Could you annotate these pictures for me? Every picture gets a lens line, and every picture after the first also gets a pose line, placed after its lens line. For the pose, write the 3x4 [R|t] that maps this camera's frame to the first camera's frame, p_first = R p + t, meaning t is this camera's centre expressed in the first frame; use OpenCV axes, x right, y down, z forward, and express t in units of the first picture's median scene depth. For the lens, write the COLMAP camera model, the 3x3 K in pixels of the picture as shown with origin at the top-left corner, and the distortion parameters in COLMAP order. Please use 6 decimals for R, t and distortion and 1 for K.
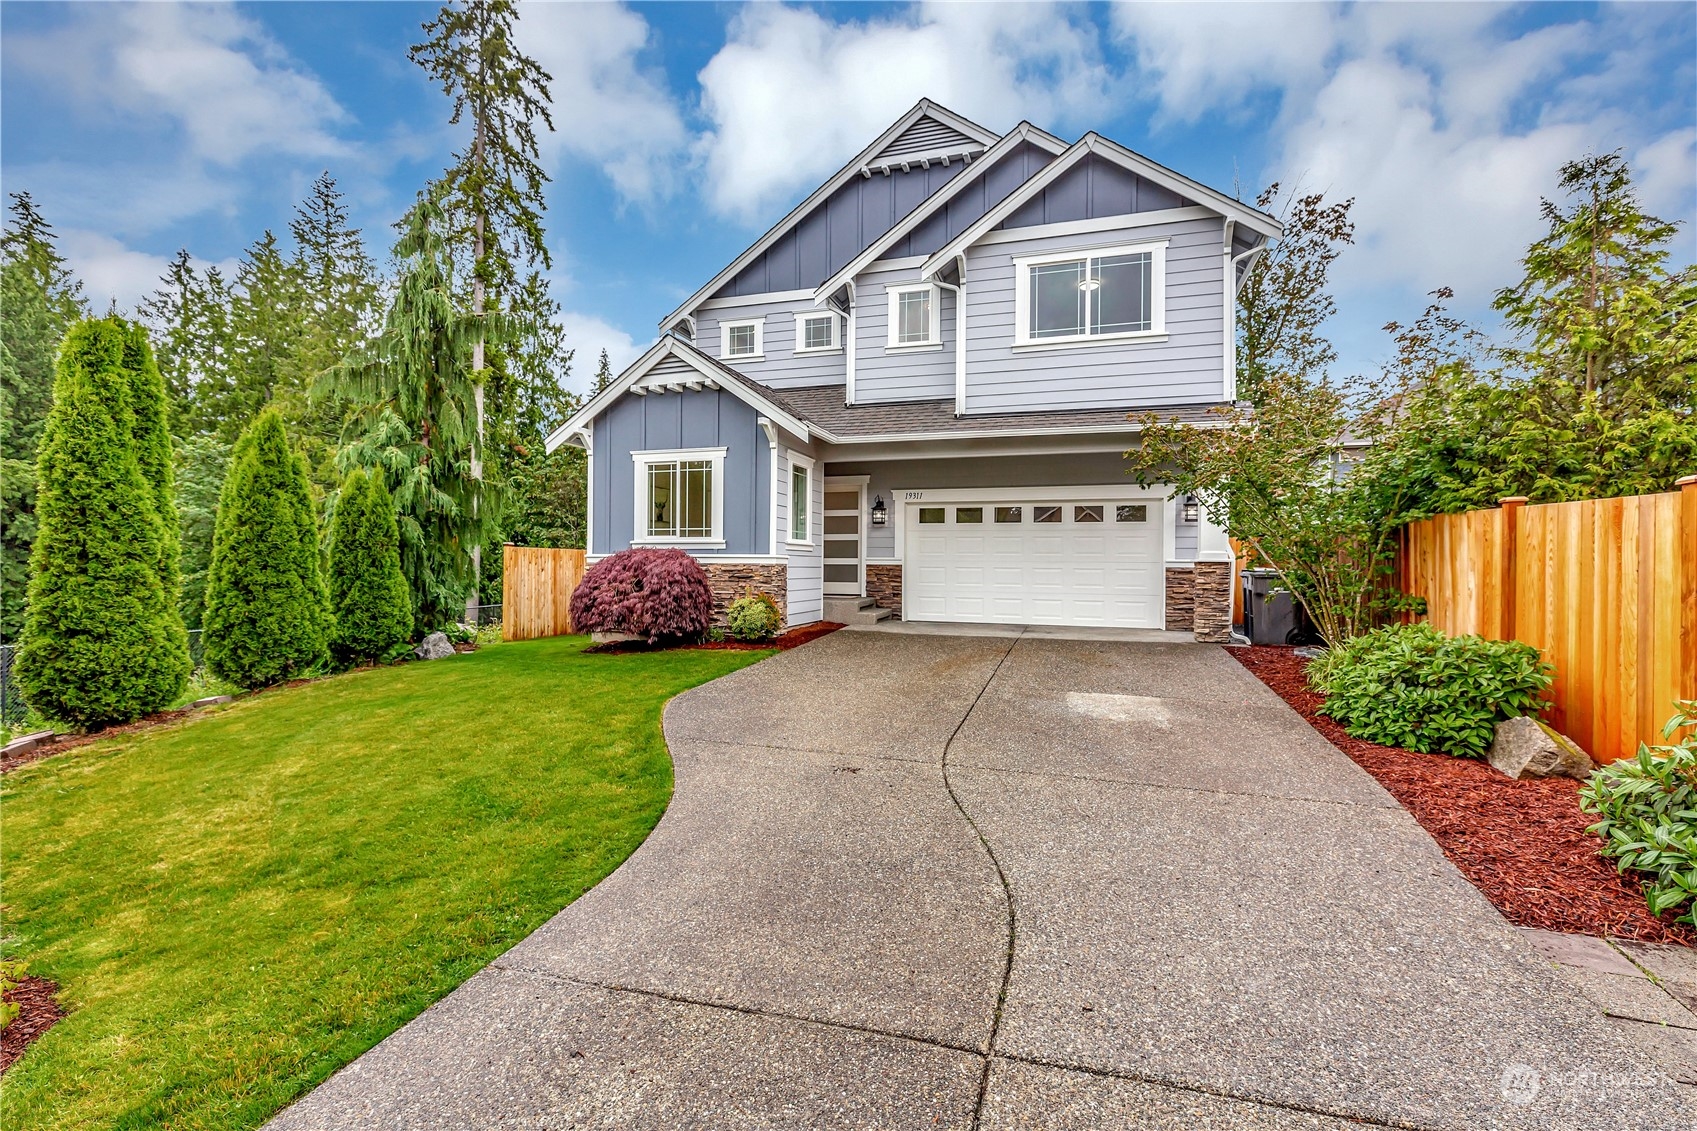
lens RADIAL K [[766.9, 0, 849.3], [0, 766.9, 559.0], [0, 0, 1]] dist [-0.005852, 0.003041]
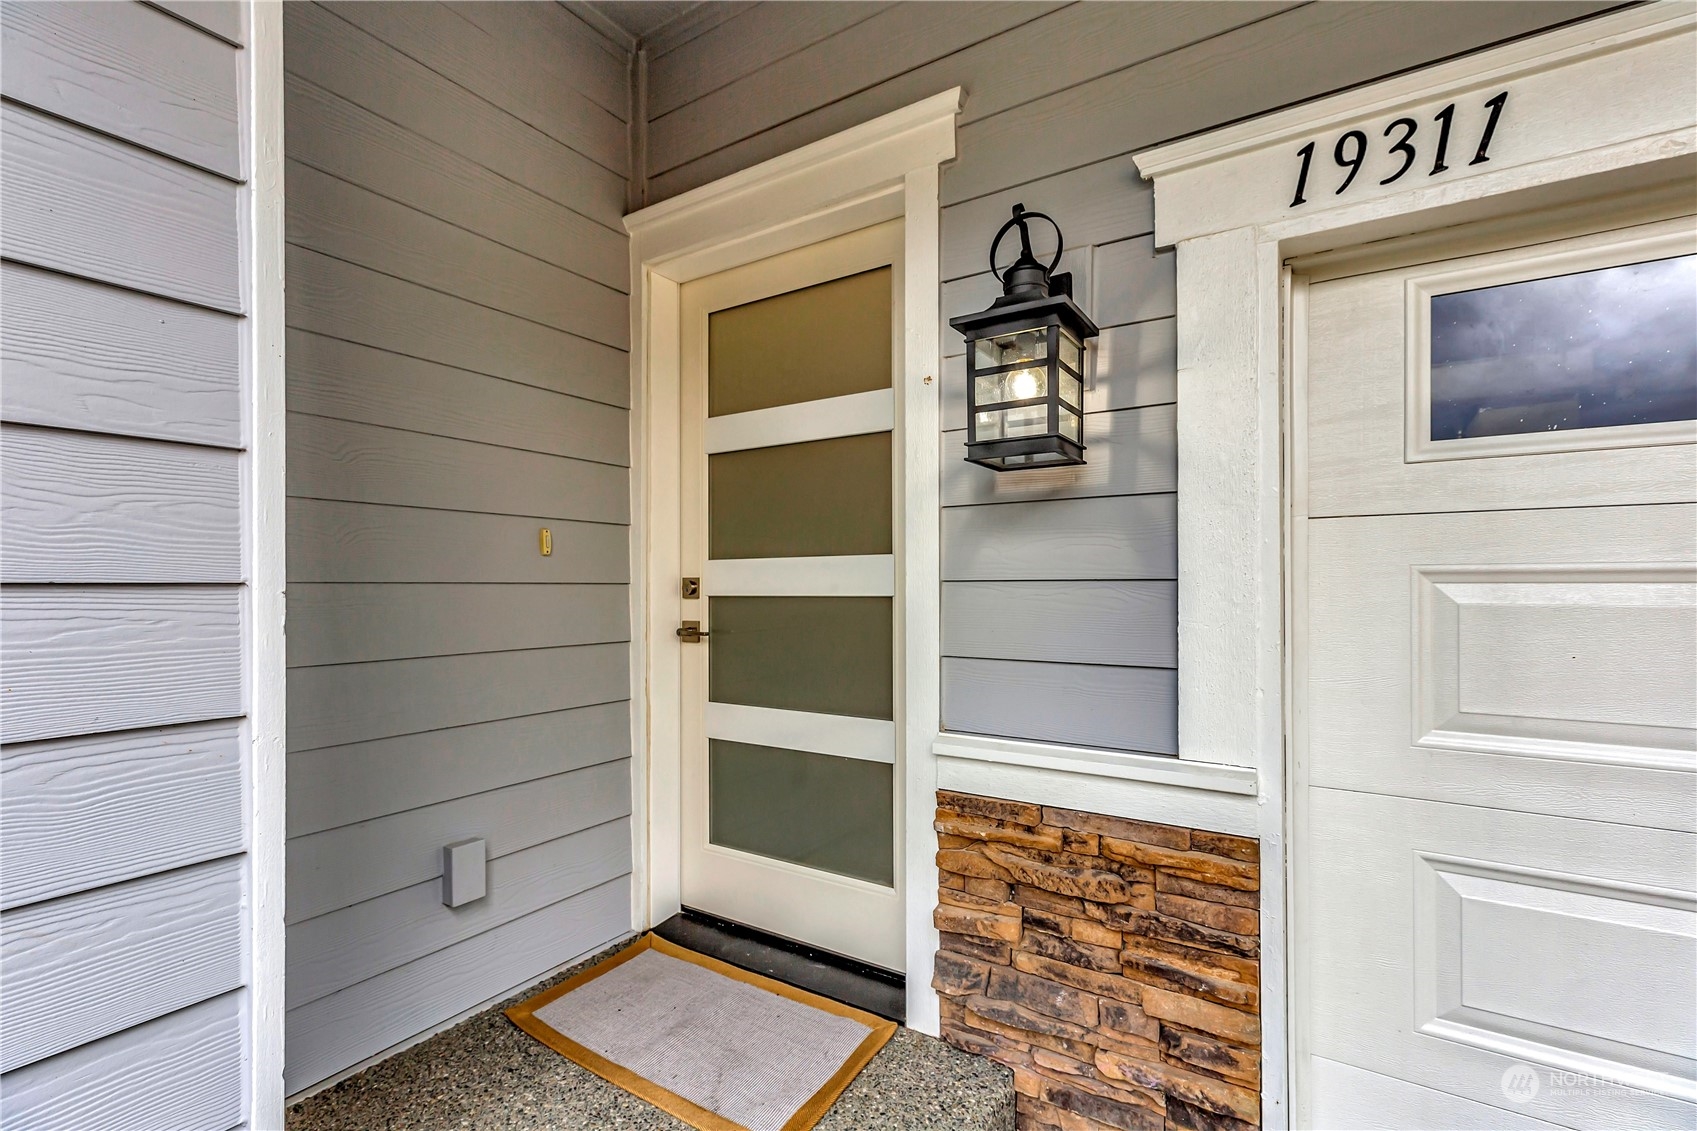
lens RADIAL K [[766.9, 0, 844.7], [0, 766.9, 574.4], [0, 0, 1]] dist [-0.005852, 0.003041]
pose [[0.968074, -0.006316, -0.250587, 0.038678], [0.004367, 0.999956, -0.008335, -0.028037], [0.250628, 0.006975, 0.968058, 0.861593]]
